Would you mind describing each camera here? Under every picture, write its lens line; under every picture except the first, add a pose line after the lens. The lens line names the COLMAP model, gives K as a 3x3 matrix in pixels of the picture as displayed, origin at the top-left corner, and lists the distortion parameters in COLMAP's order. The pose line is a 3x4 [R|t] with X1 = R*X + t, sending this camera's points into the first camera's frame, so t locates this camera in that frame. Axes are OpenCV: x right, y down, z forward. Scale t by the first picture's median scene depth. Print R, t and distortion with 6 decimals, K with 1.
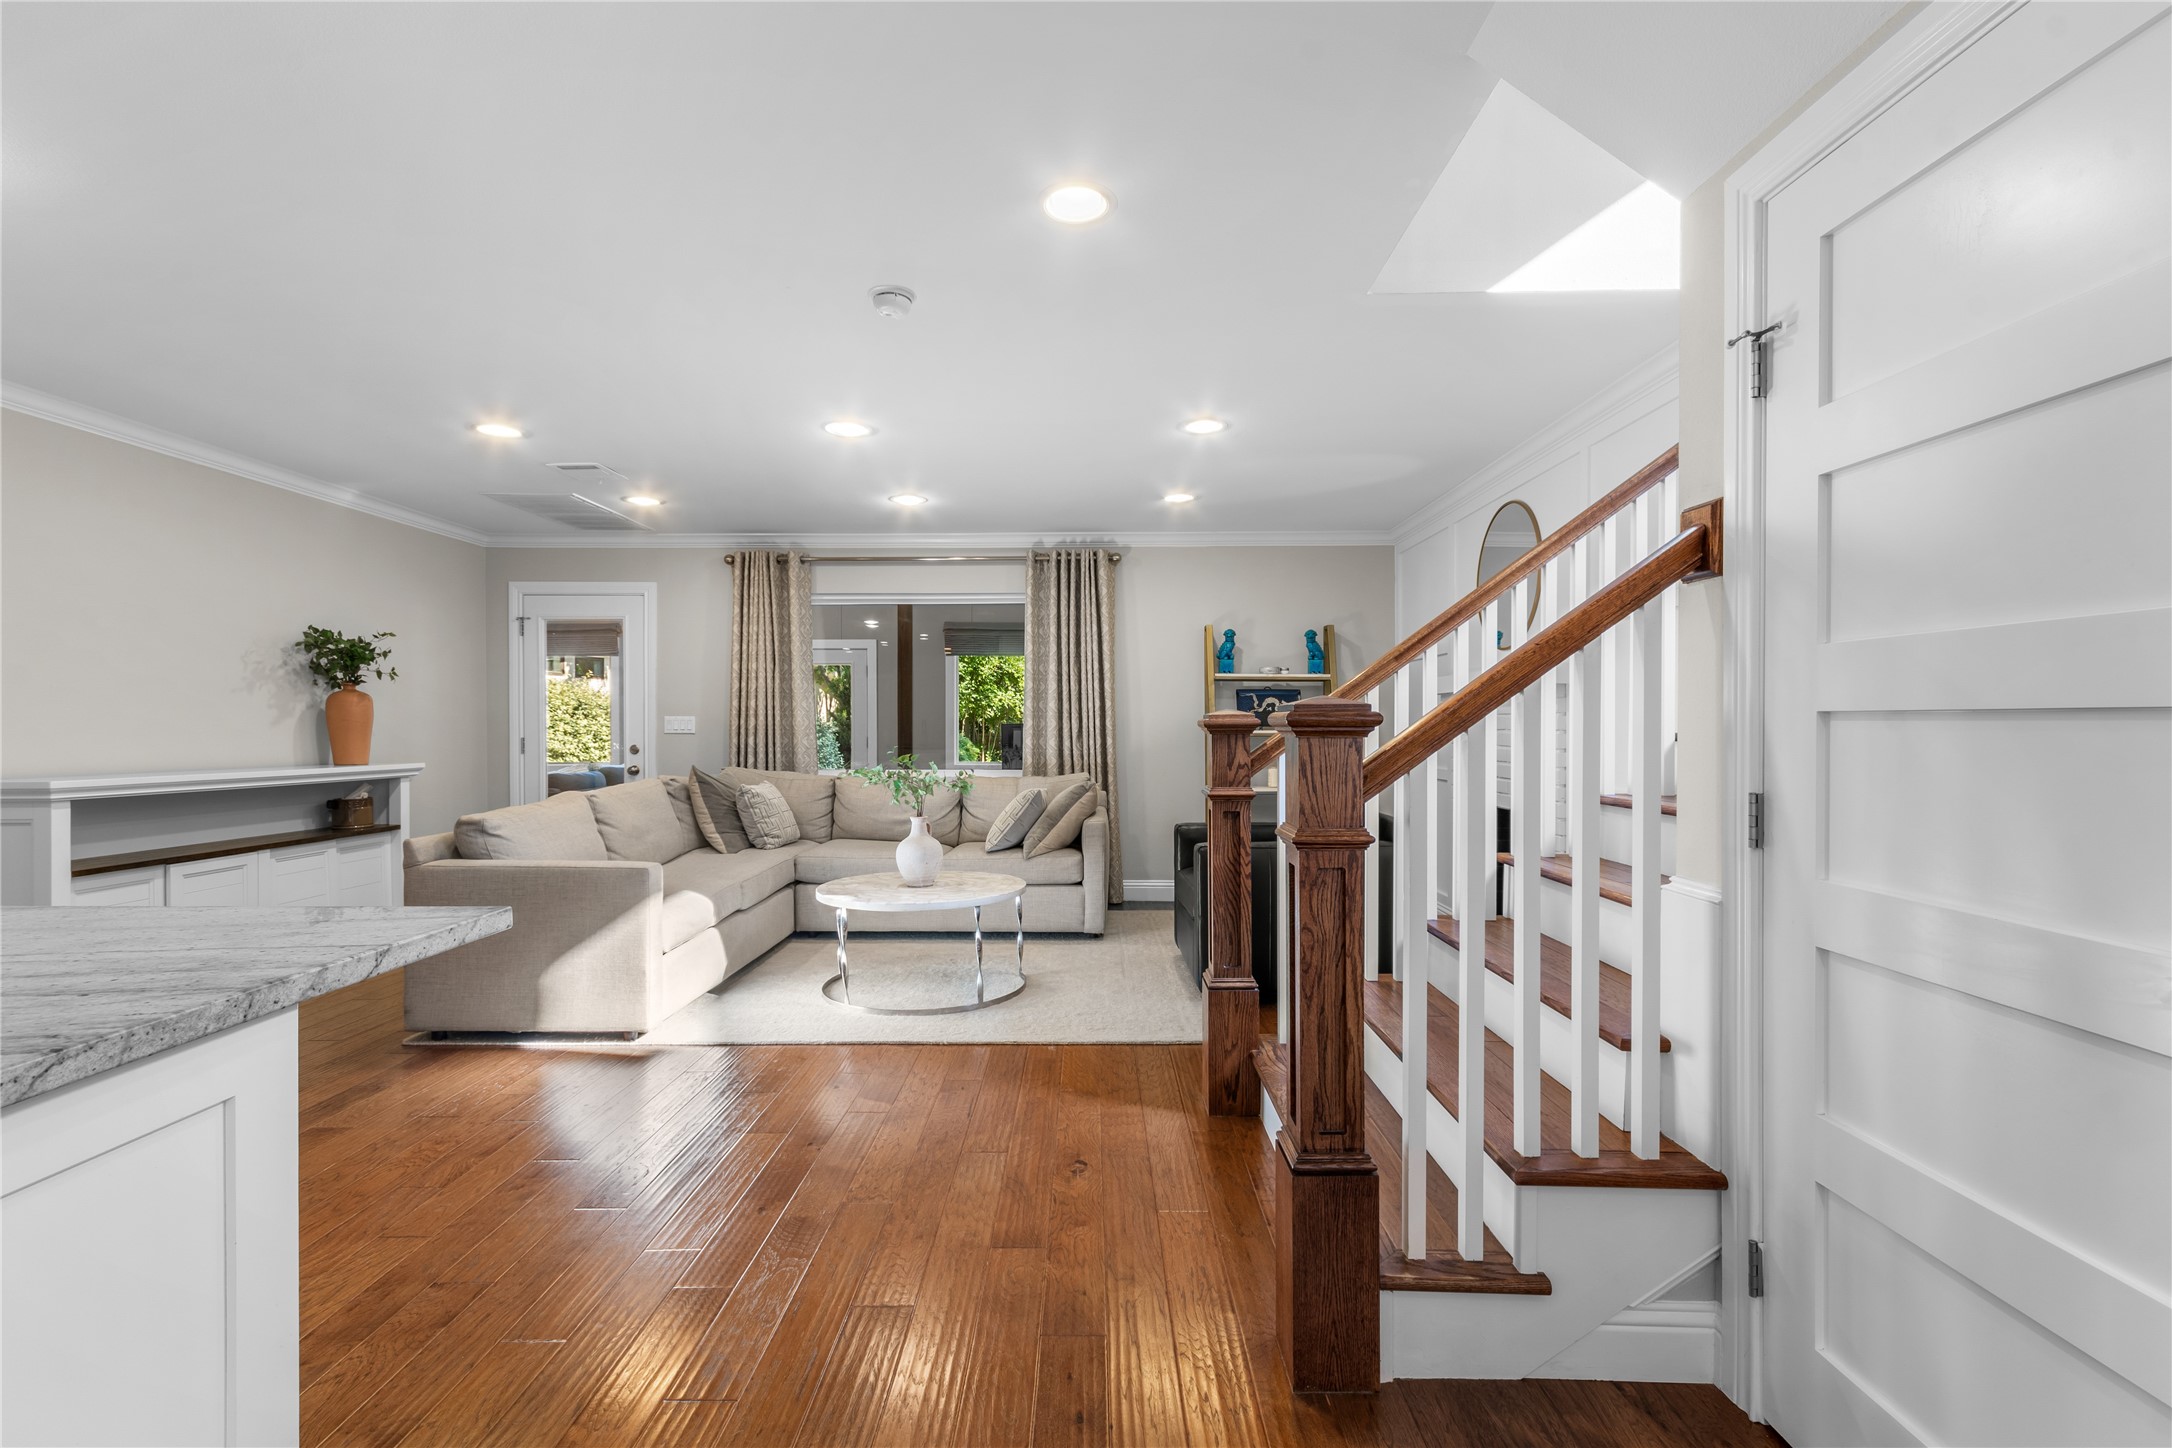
lens RADIAL K [[963.7, 0, 1092.2], [0, 963.7, 734.4], [0, 0, 1]] dist [0.002431, 0.001640]
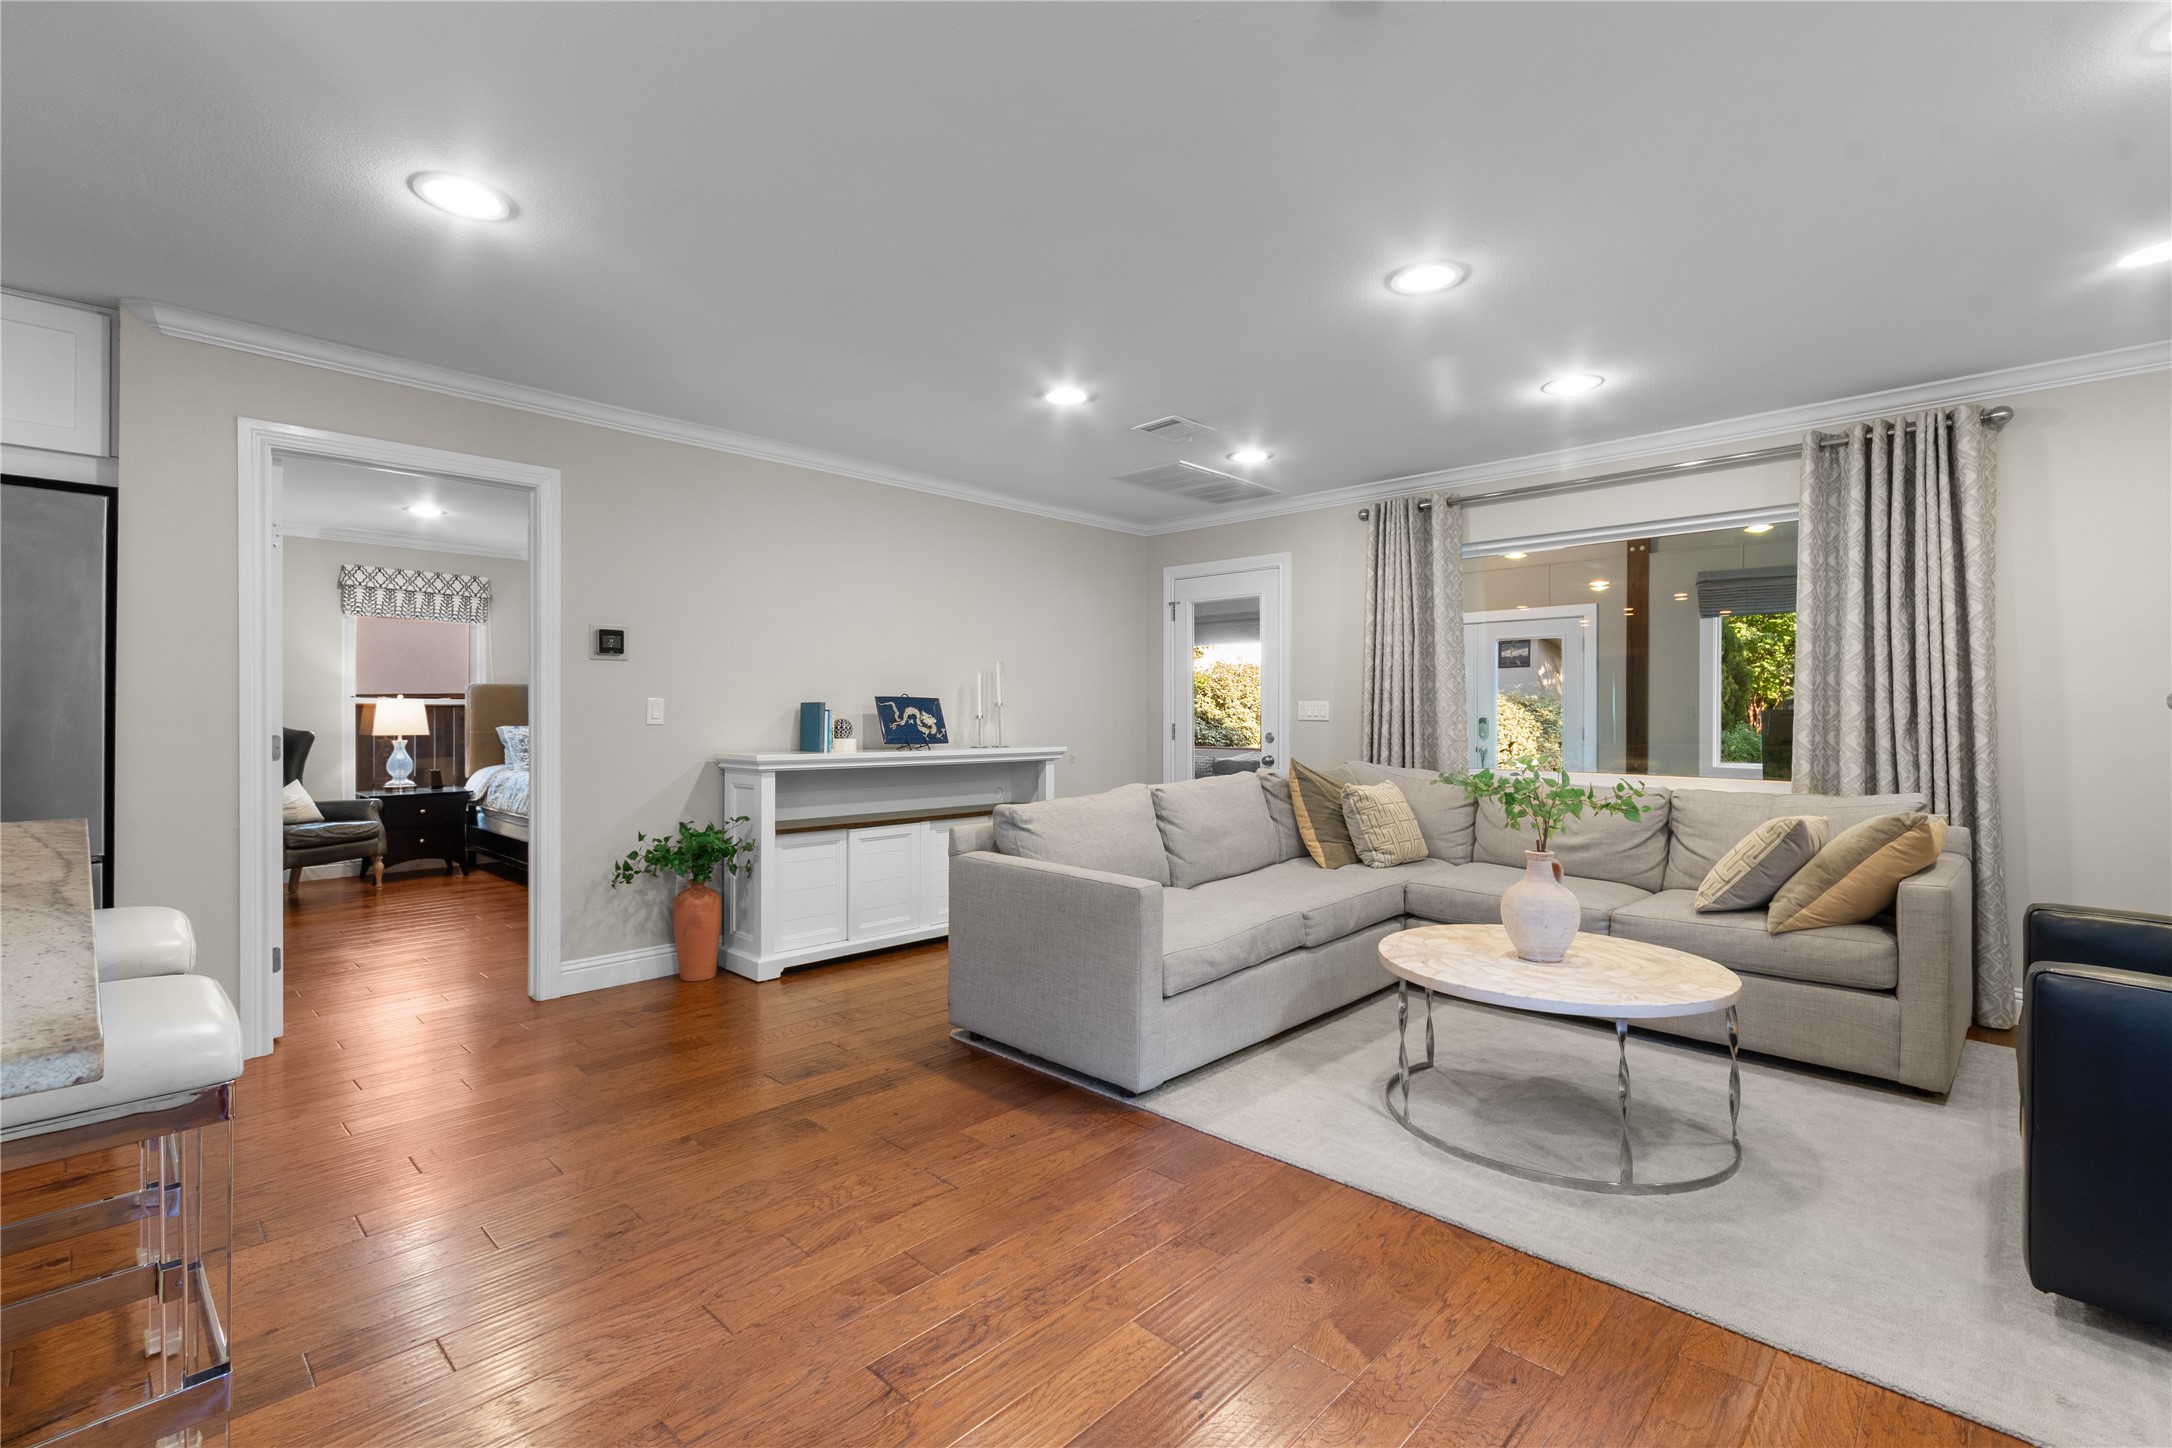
lens RADIAL K [[963.7, 0, 1078.0], [0, 963.7, 719.5], [0, 0, 1]] dist [0.002431, 0.001640]
pose [[0.719417, 0.007219, -0.694541, 0.035353], [-0.008717, 0.999961, 0.001364, -0.001218], [0.694524, 0.005073, 0.719452, 0.248016]]
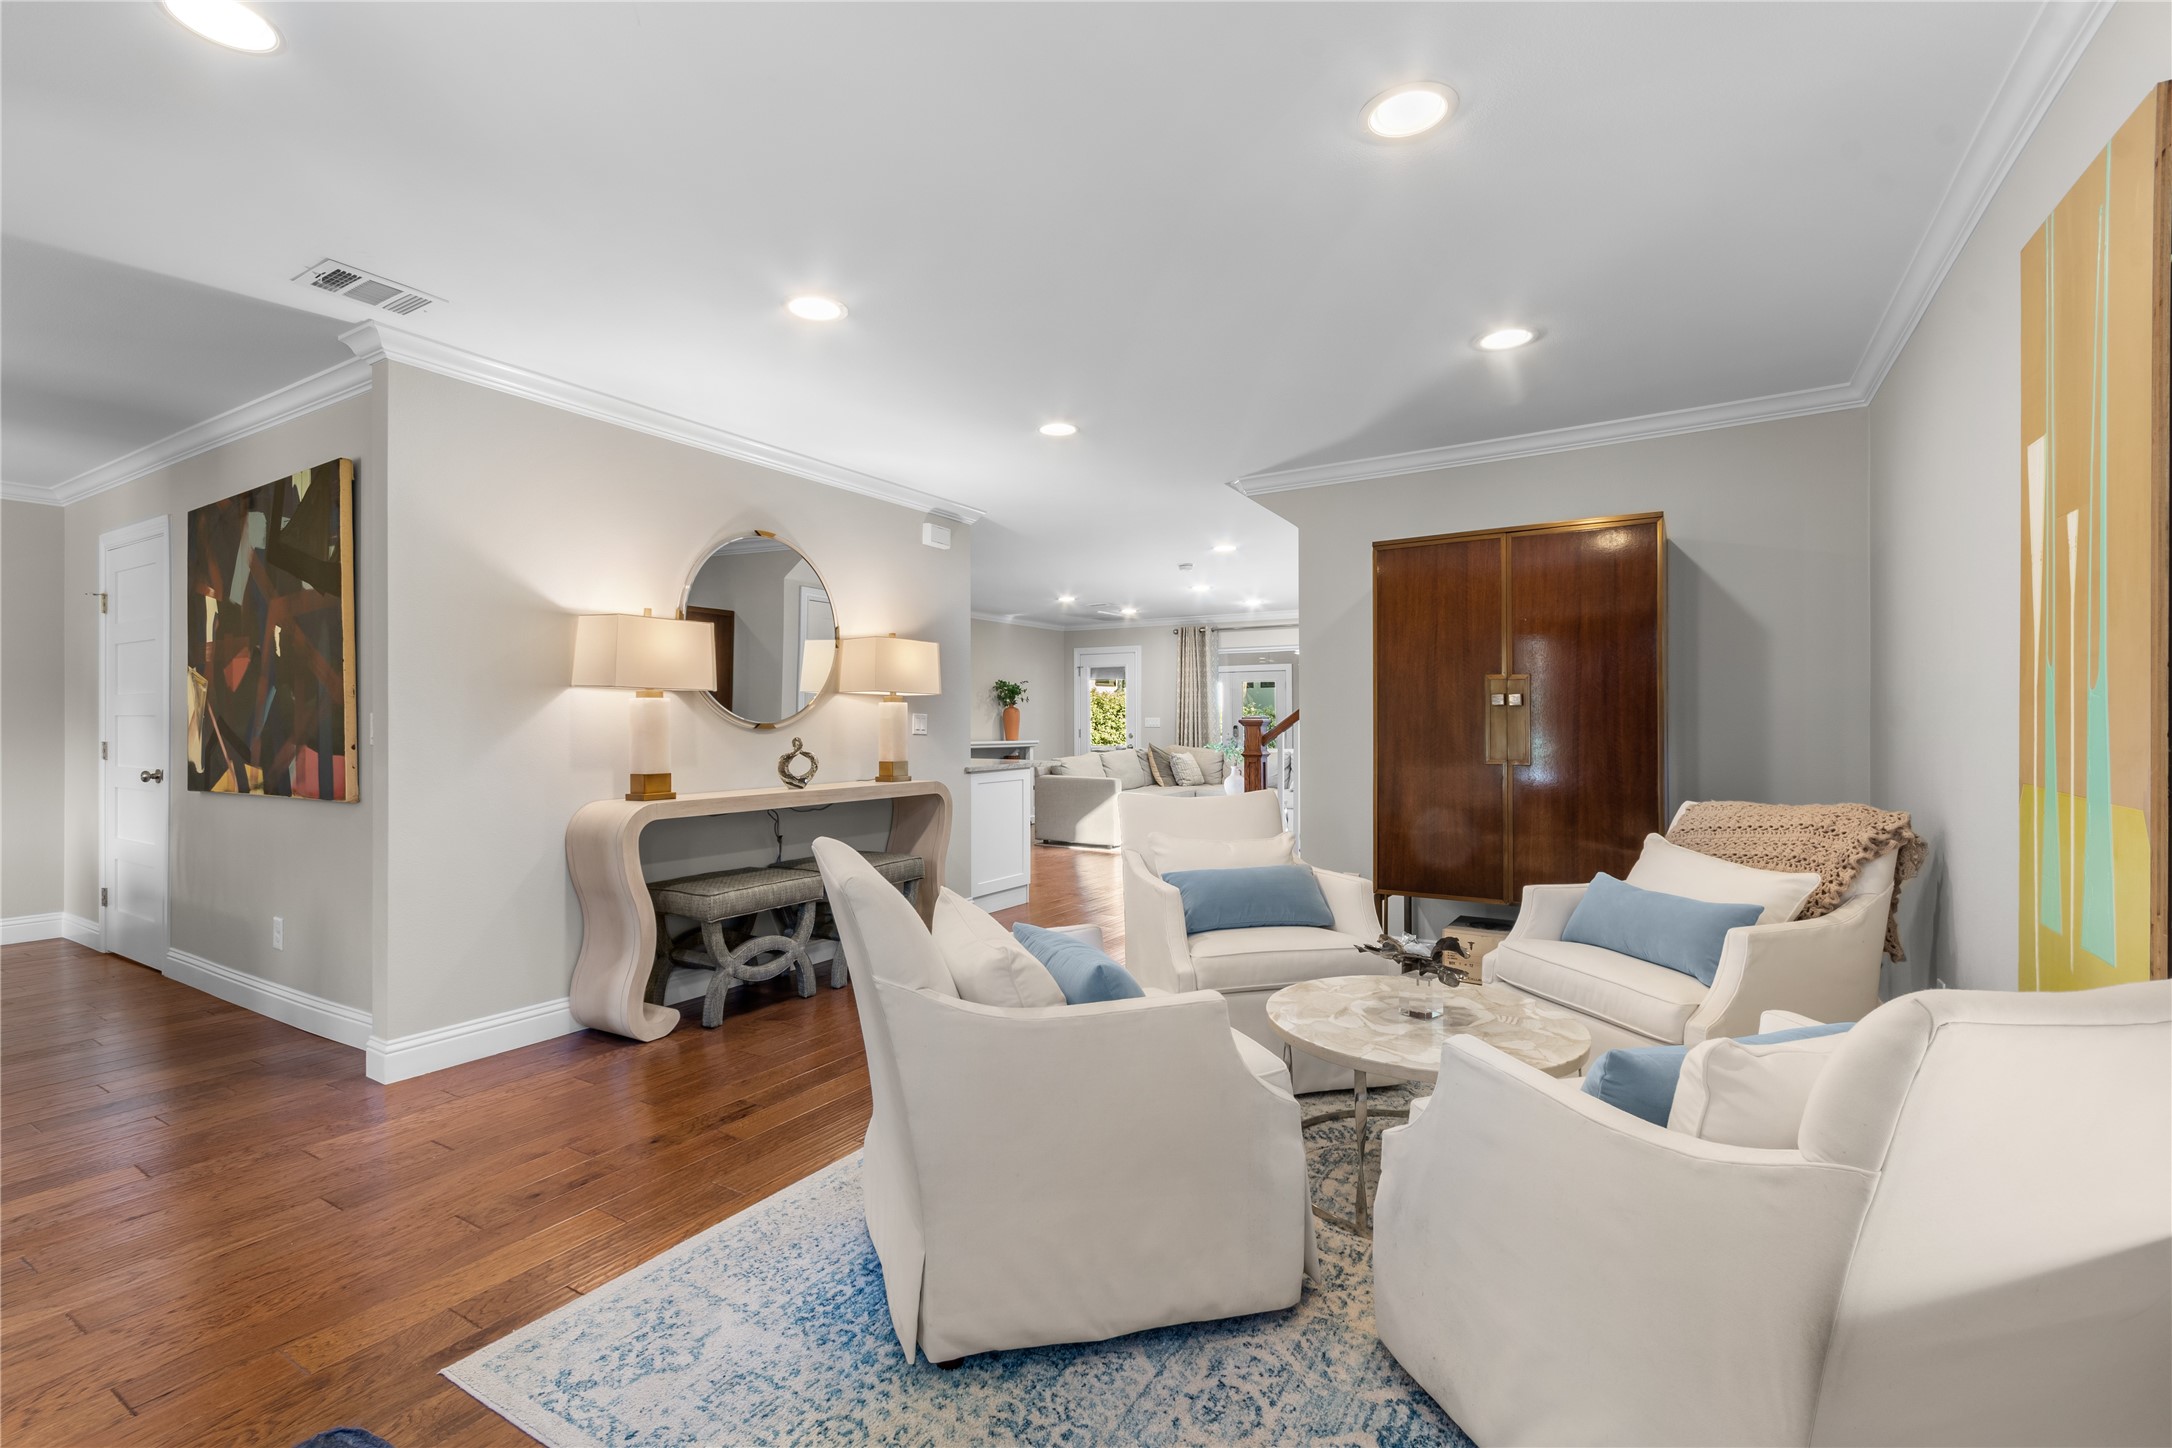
lens RADIAL K [[963.7, 0, 1085.9], [0, 963.7, 721.5], [0, 0, 1]] dist [0.002431, 0.001640]
pose [[0.854409, -0.000685, -0.519601, 0.484527], [-0.004139, 0.999958, -0.008123, 0.004459], [0.519585, 0.009091, 0.854370, -0.735629]]
